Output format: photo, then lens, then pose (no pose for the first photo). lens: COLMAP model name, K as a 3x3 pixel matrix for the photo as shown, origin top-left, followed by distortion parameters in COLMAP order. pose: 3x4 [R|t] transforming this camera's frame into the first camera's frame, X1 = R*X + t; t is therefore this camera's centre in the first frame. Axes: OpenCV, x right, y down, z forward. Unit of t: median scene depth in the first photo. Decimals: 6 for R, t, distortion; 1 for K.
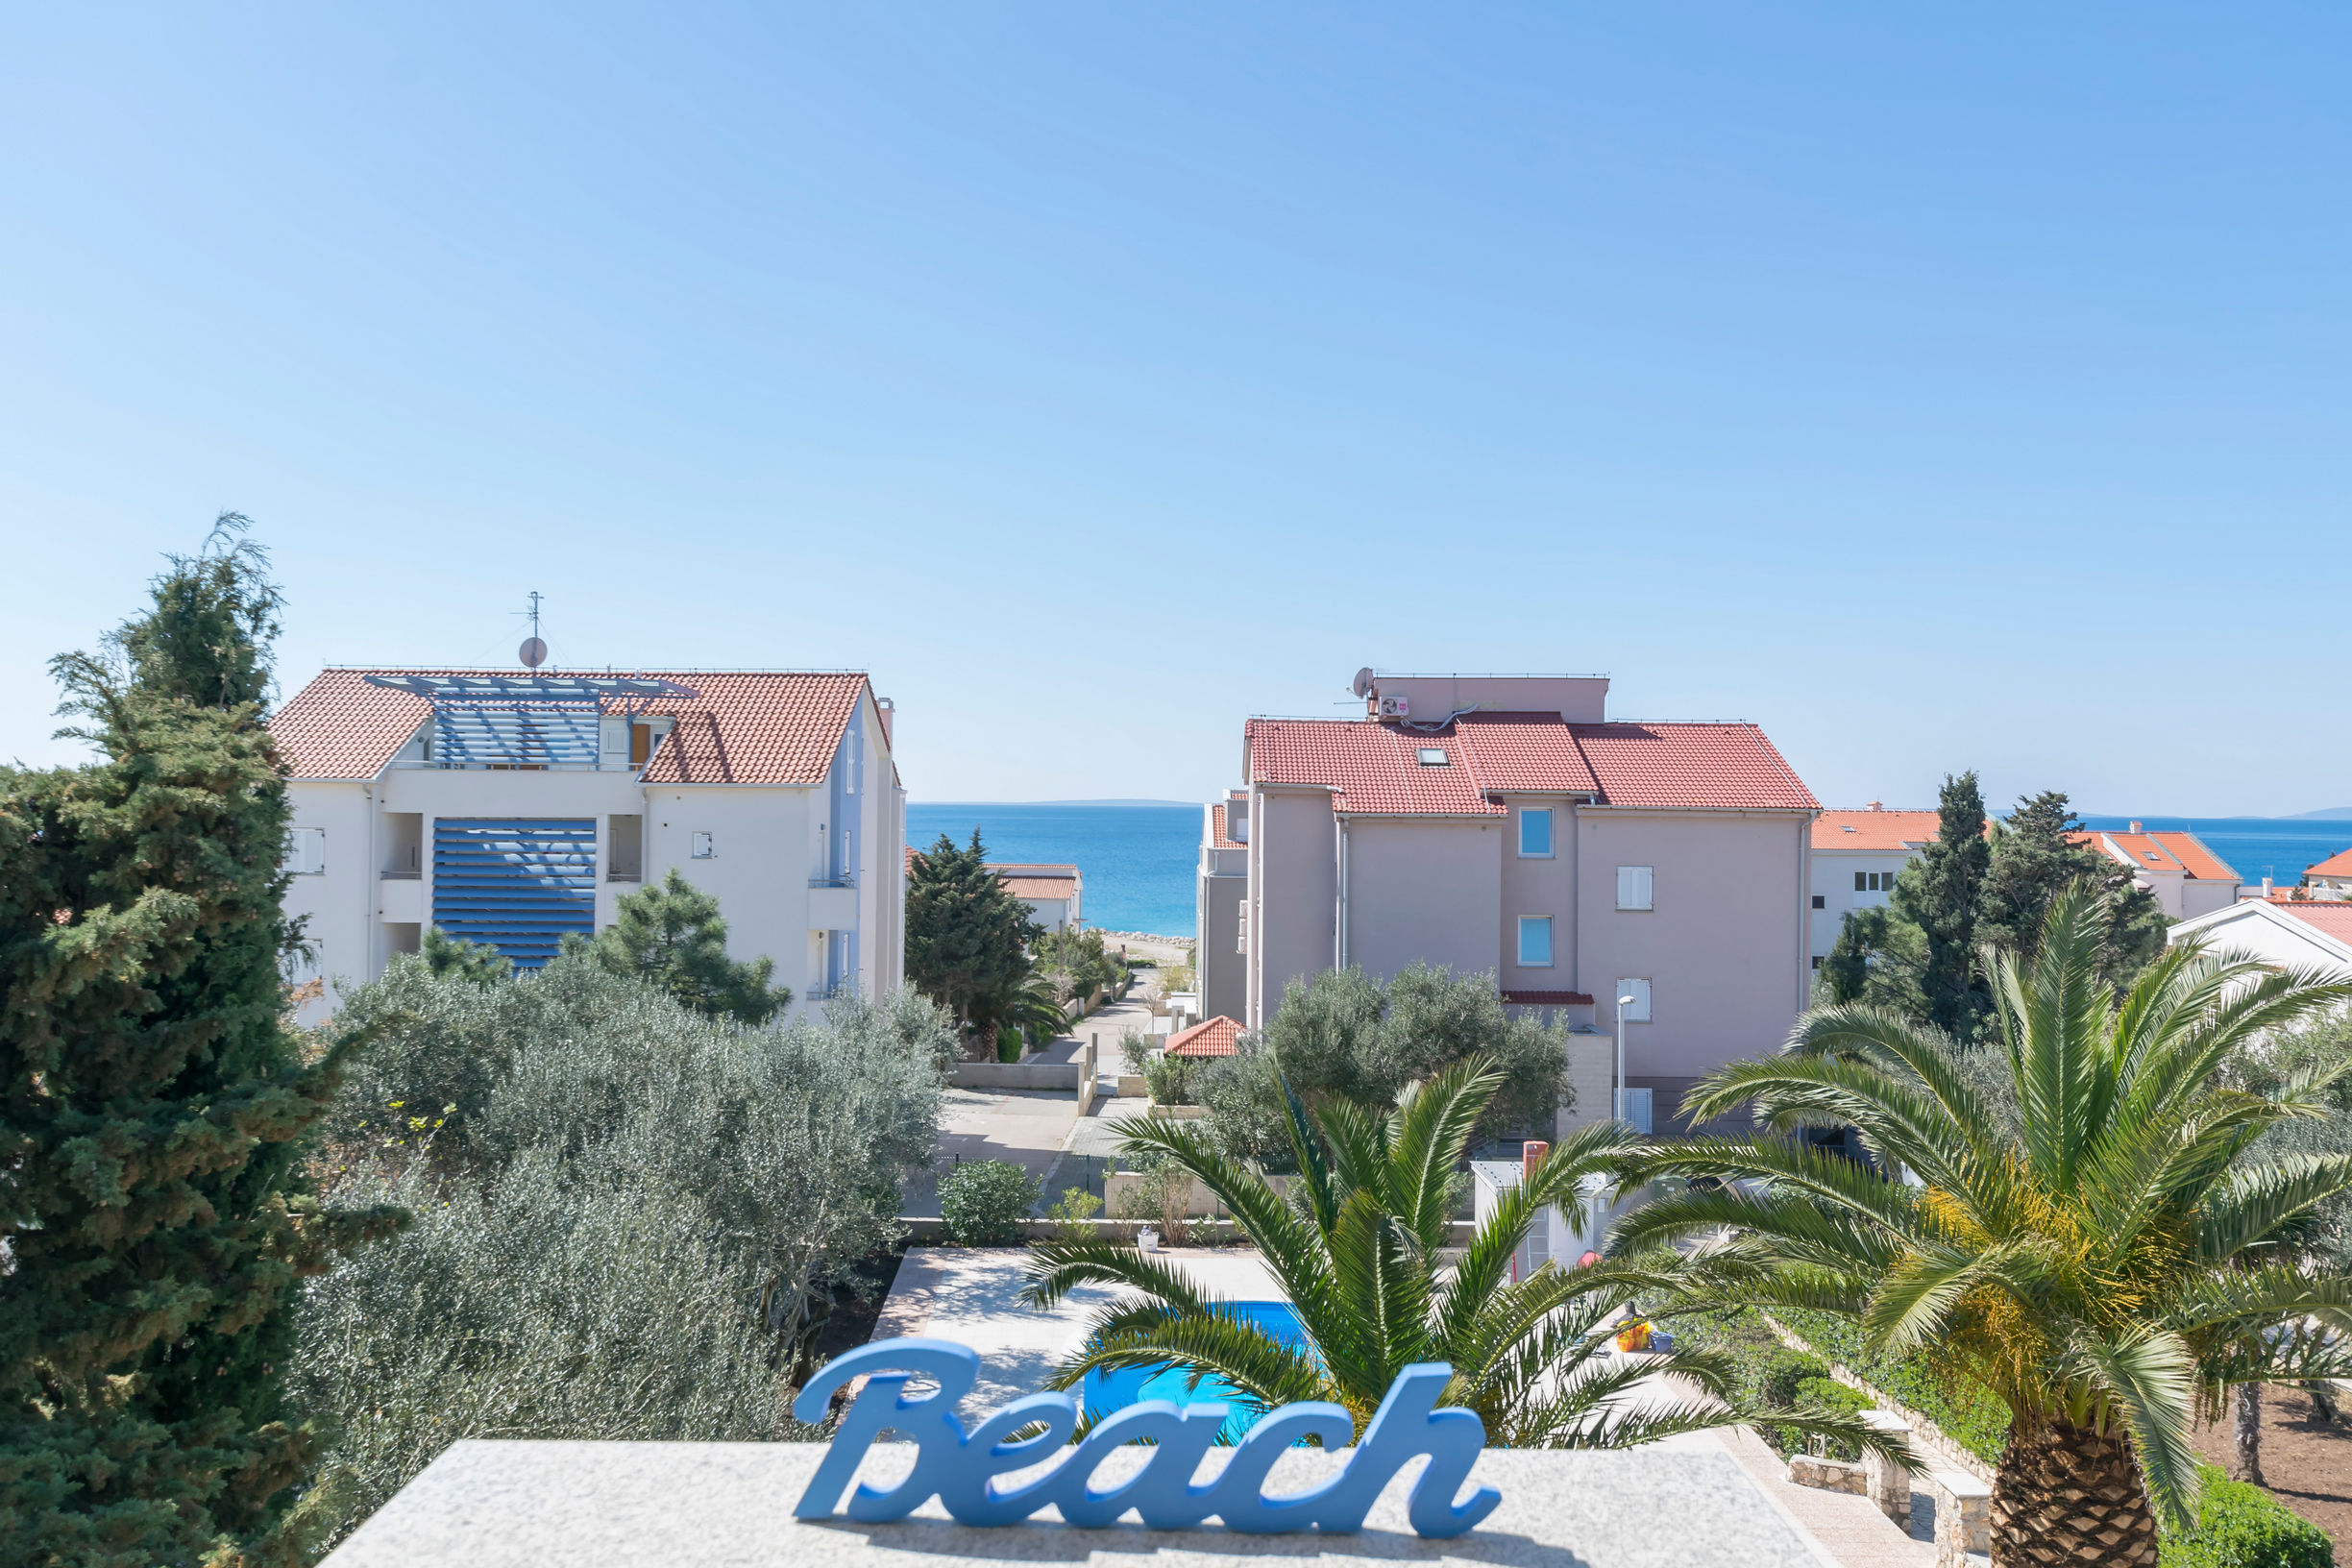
lens RADIAL K [[1957.4, 0, 1176.0], [0, 1957.4, 784.0], [0, 0, 1]] dist [0.005237, -0.005760]
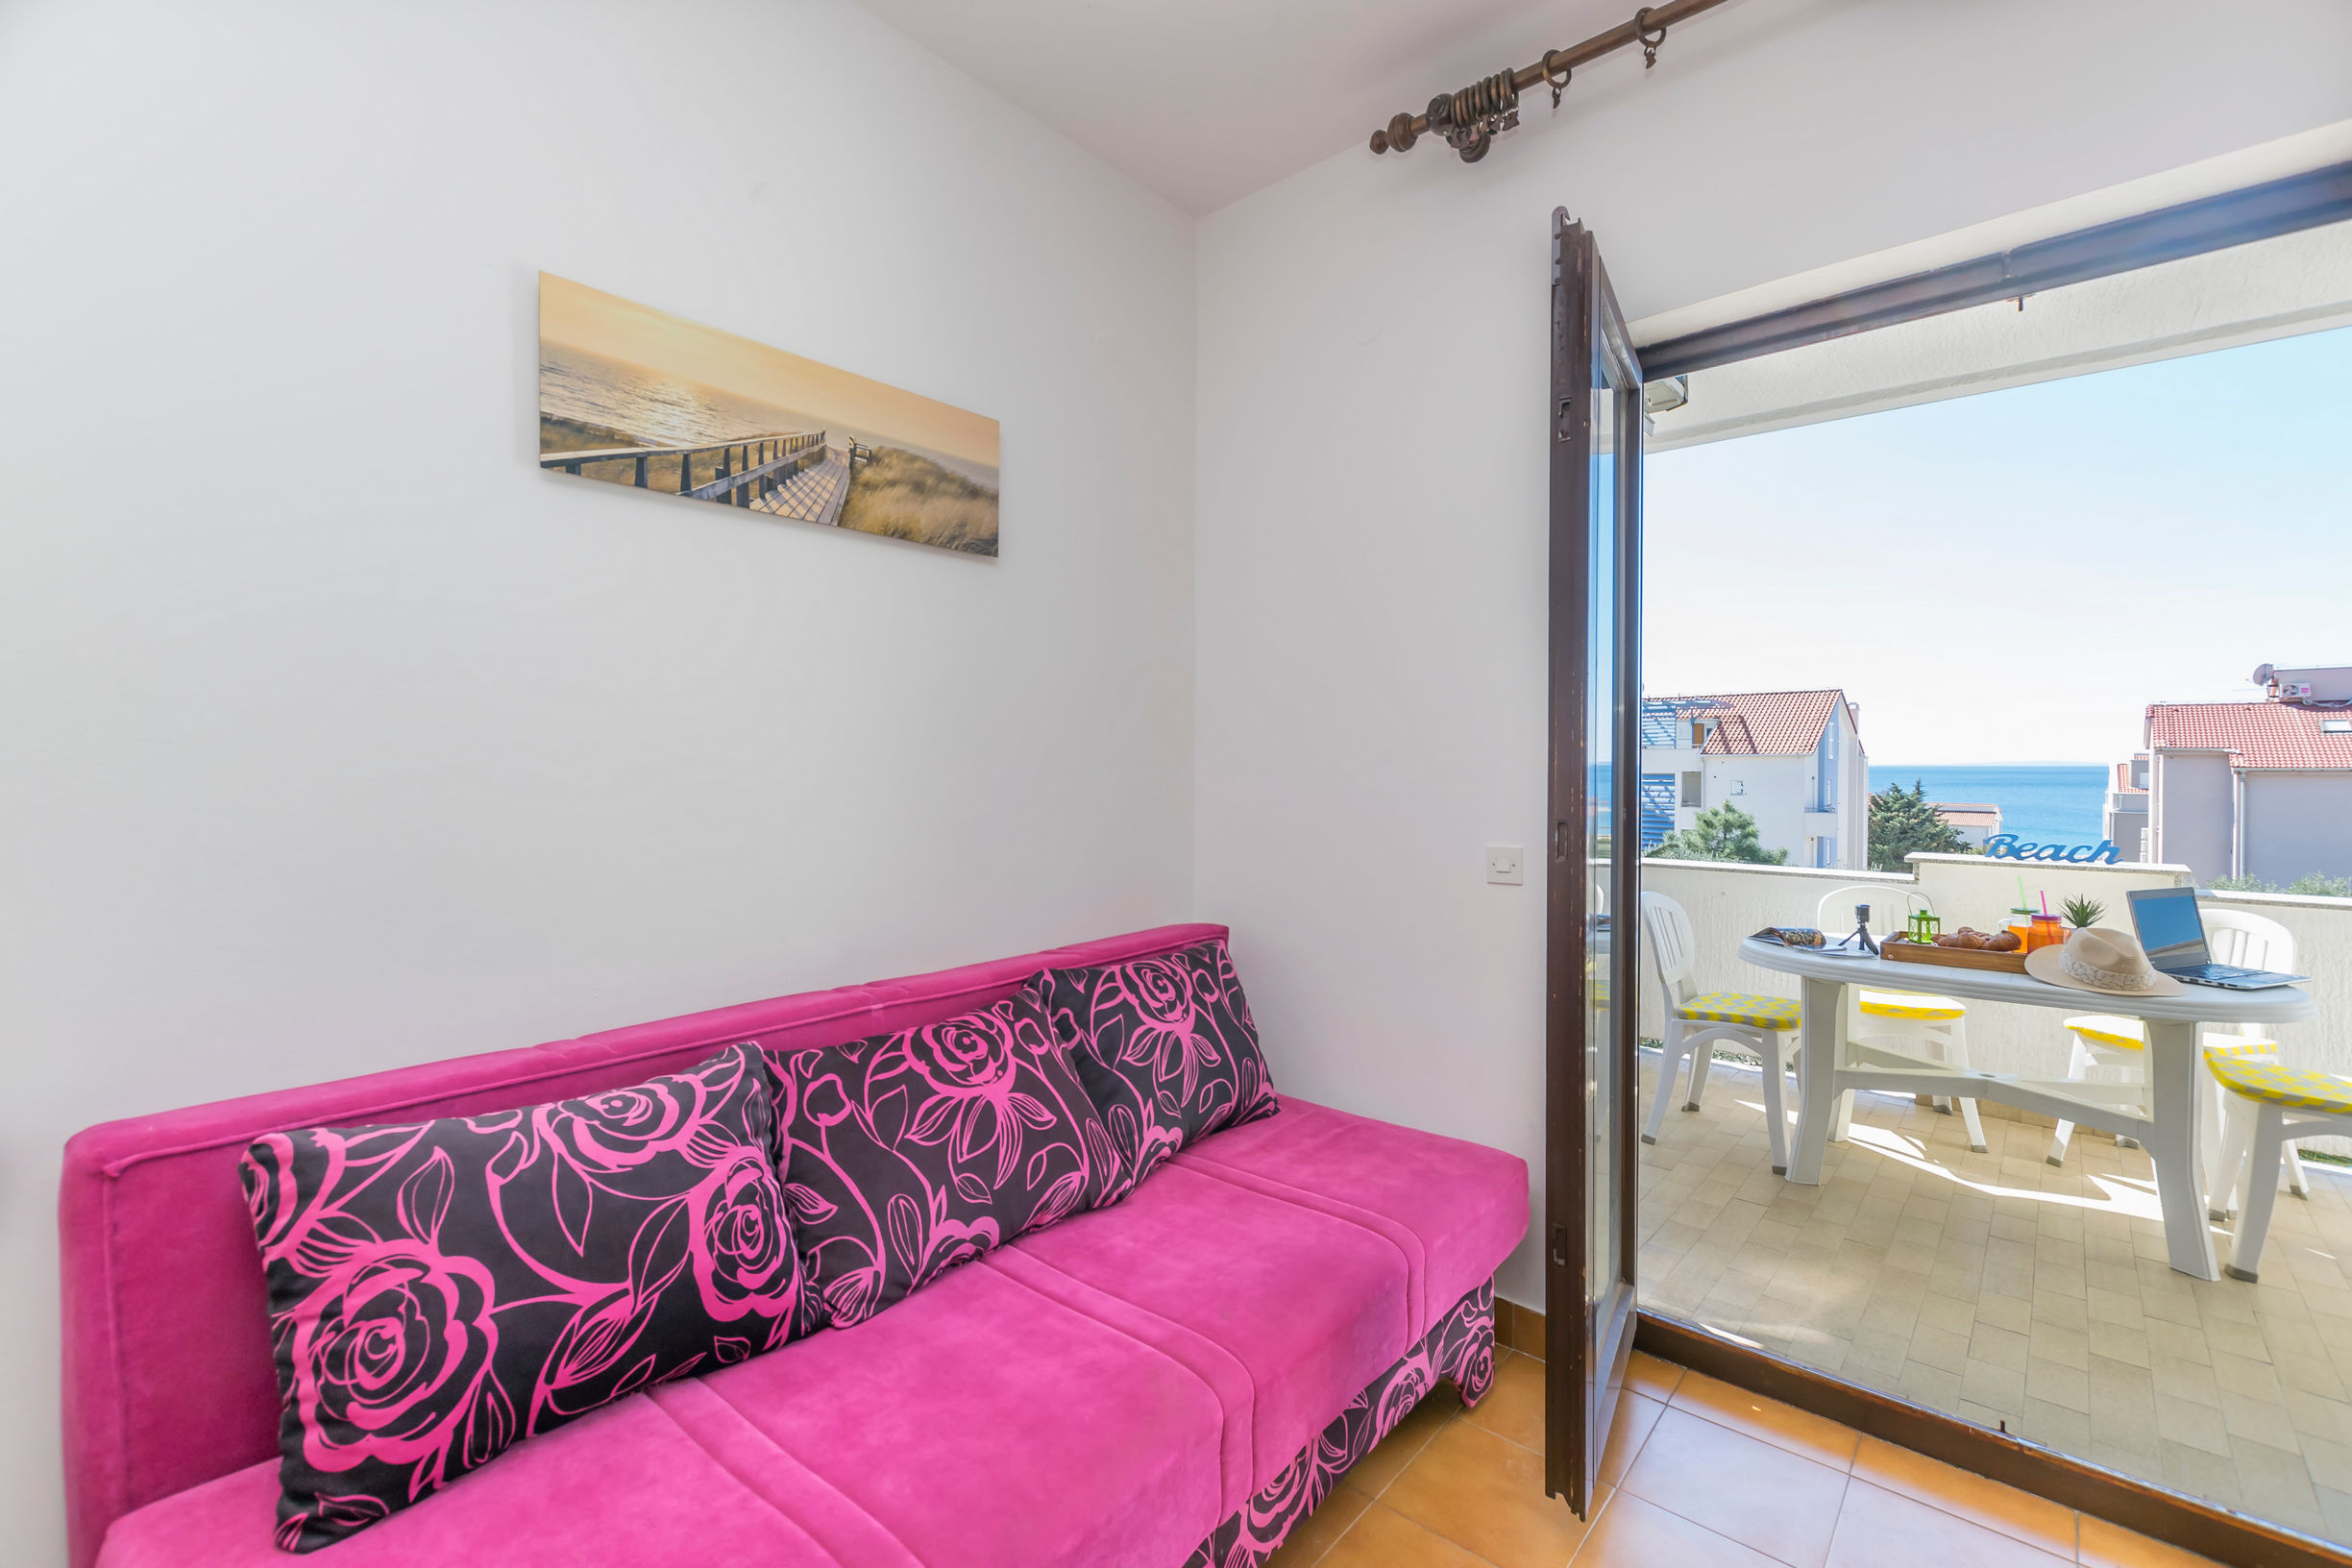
lens RADIAL K [[1020.3, 0, 1163.0], [0, 1020.3, 773.5], [0, 0, 1]] dist [-0.001007, -0.000318]
pose [[0.741493, -0.003193, -0.670953, 0.001462], [0.013978, 0.999845, 0.010689, -0.000050], [0.670815, -0.017305, 0.741422, -0.074654]]
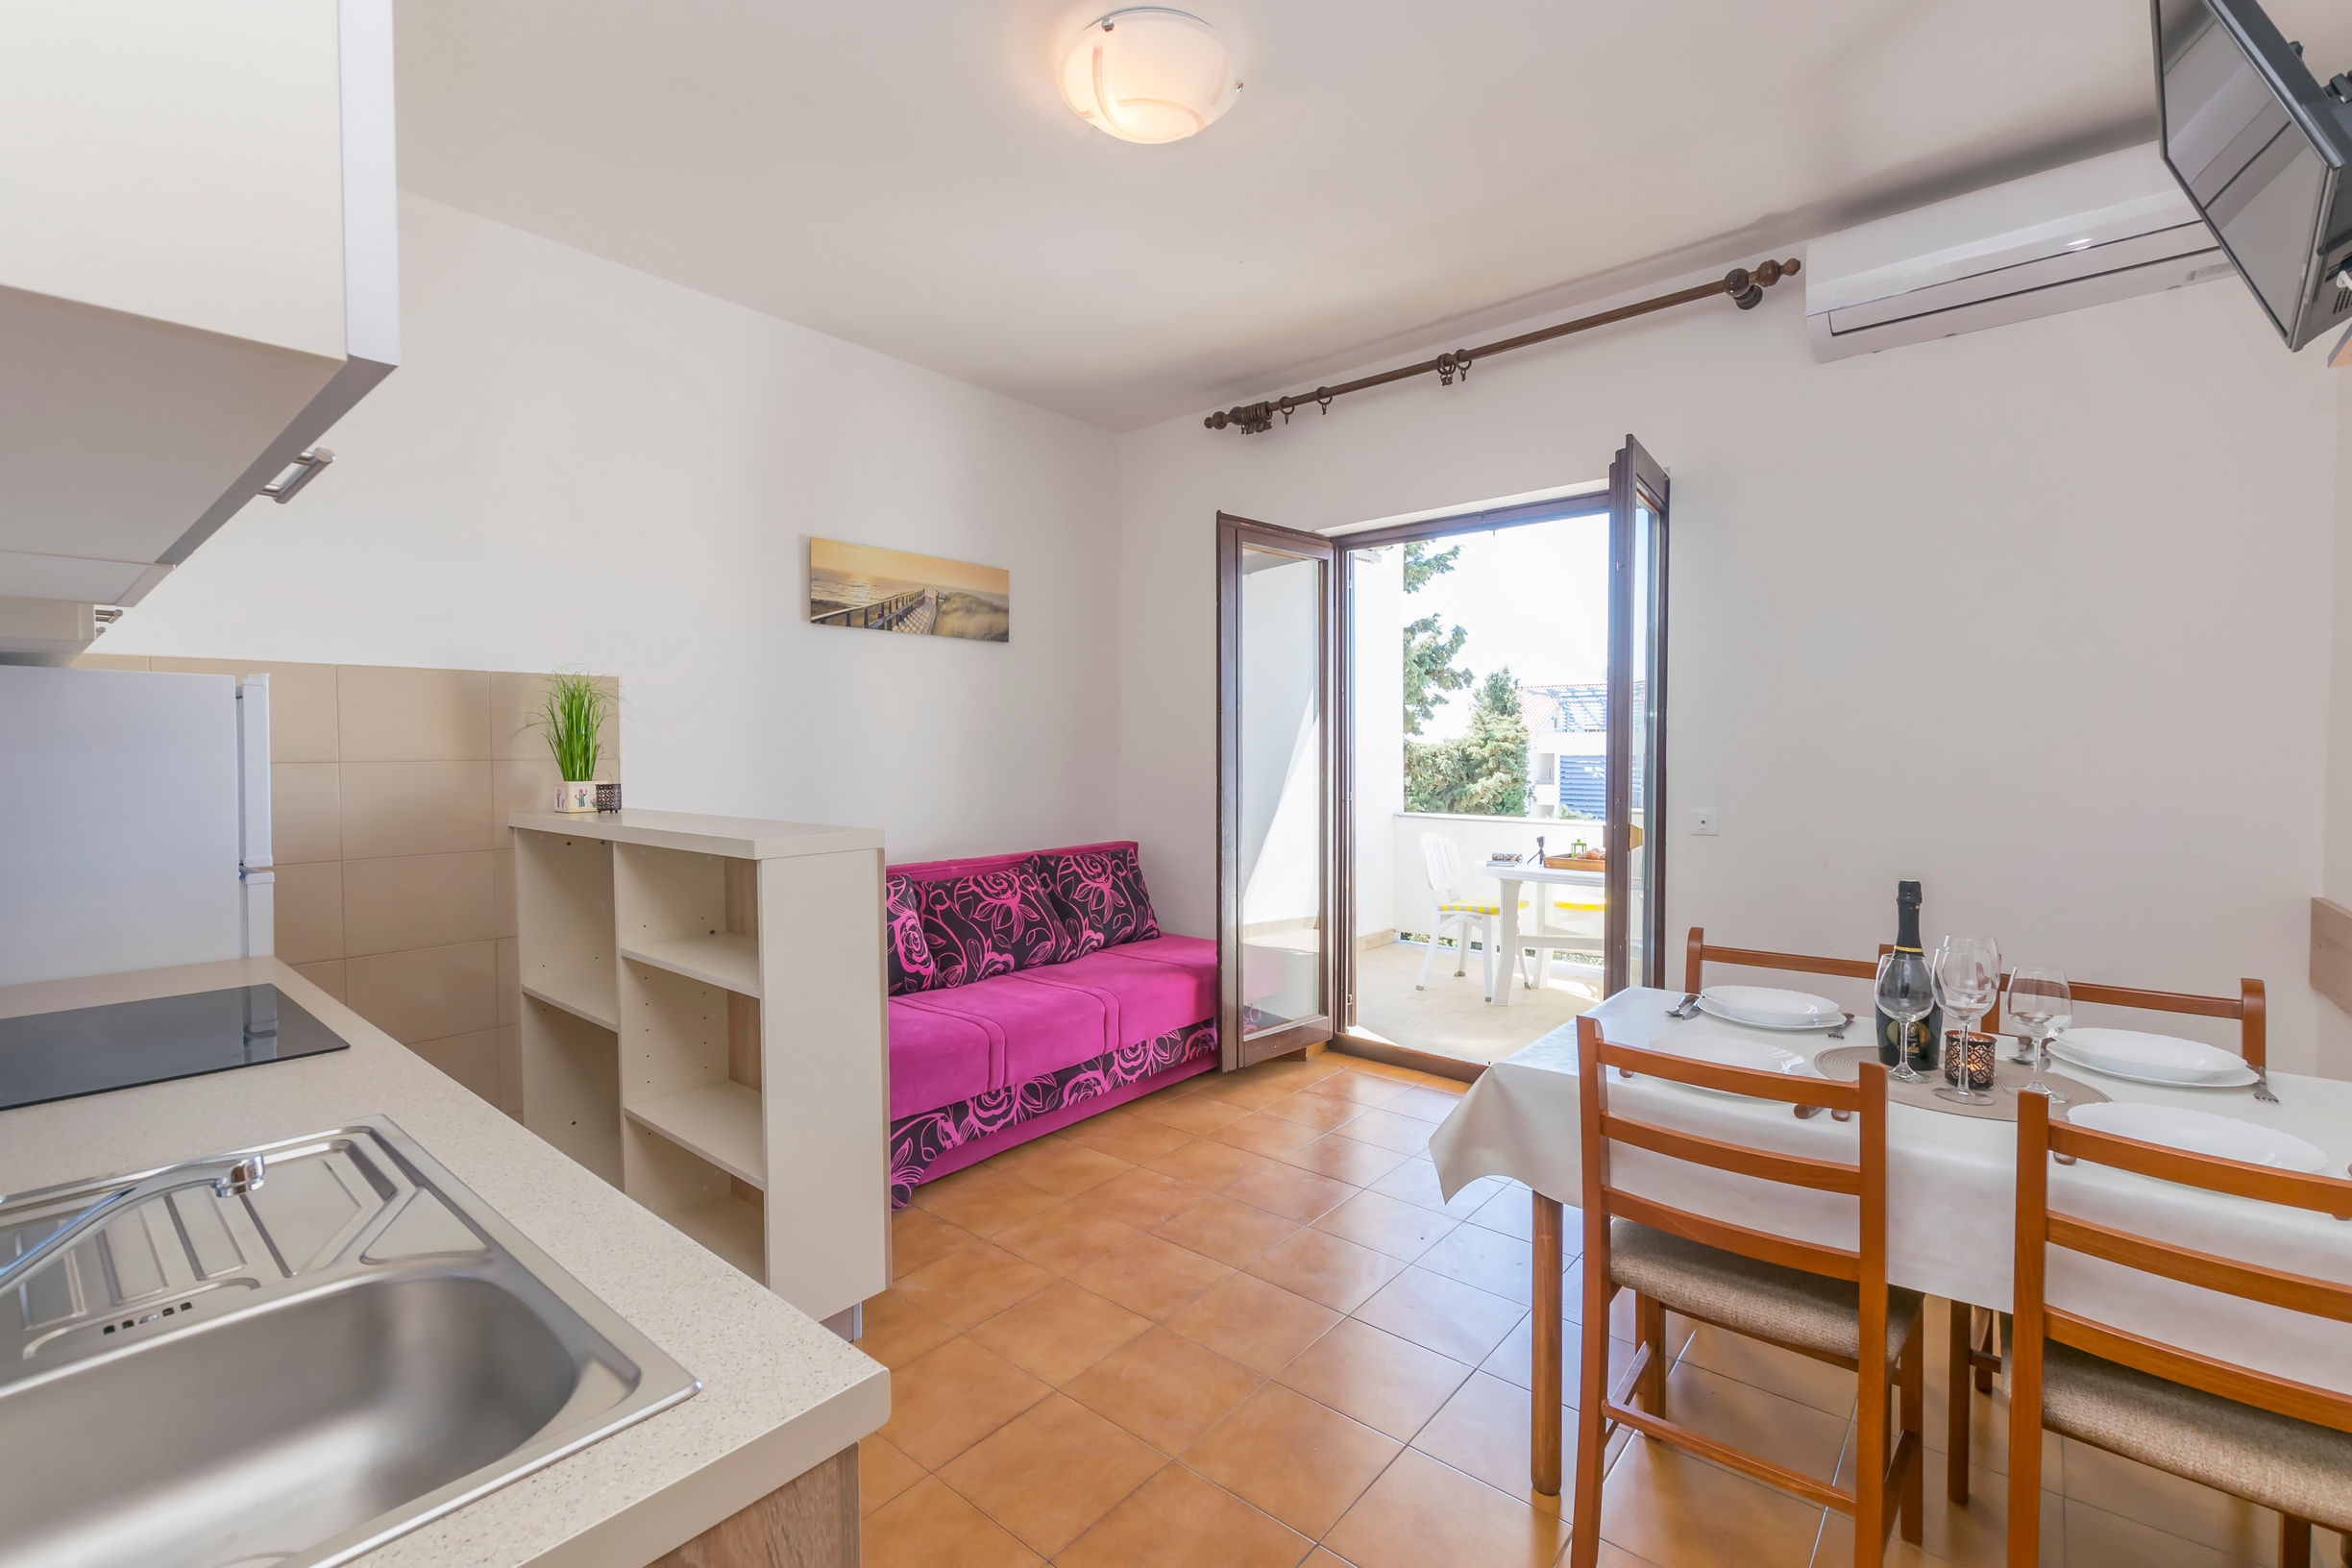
lens RADIAL K [[1020.3, 0, 1163.0], [0, 1020.3, 773.5], [0, 0, 1]] dist [-0.001007, -0.000318]
pose [[0.747030, 0.005196, -0.664770, 0.030284], [0.017154, 0.999486, 0.027089, -0.000337], [0.664569, -0.031640, 0.746557, -0.099700]]
